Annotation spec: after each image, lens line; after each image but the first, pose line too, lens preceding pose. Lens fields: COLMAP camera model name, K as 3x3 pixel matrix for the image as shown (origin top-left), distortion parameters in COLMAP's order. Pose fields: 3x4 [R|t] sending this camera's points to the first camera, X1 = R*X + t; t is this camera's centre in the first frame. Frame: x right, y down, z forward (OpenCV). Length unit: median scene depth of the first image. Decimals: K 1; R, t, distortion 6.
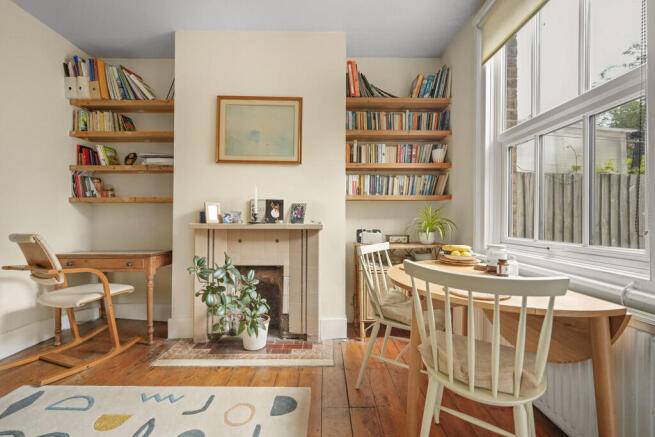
lens RADIAL K [[273.7, 0, 329.9], [0, 273.7, 217.9], [0, 0, 1]] dist [-0.000830, -0.000152]
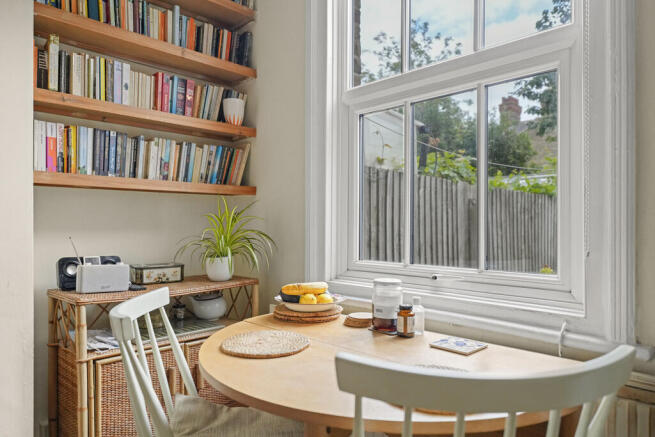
lens RADIAL K [[438.2, 0, 323.6], [0, 438.2, 221.6], [0, 0, 1]] dist [-0.001745, -0.000286]
pose [[0.720492, 0.005597, 0.693441, -0.075319], [-0.003819, 0.999984, -0.004103, -0.011104], [-0.693453, 0.000308, 0.720502, 0.296424]]
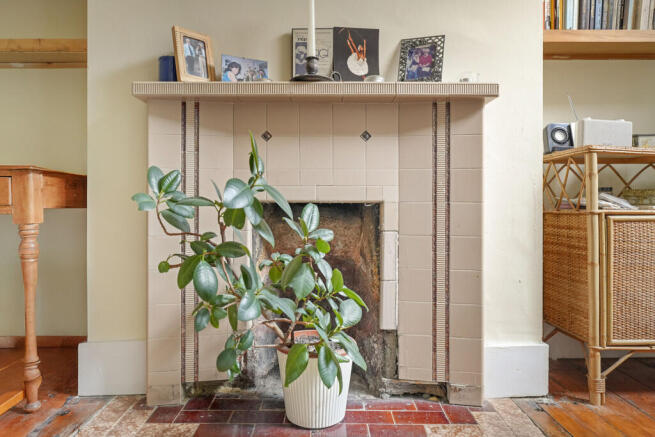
lens RADIAL K [[440.8, 0, 323.2], [0, 440.8, 212.2], [0, 0, 1]] dist [0.002230, 0.003678]
pose [[0.999839, -0.004075, -0.017481, -0.239852], [0.004410, 0.999807, 0.019168, 0.175736], [0.017399, -0.019242, 0.999663, 0.395895]]
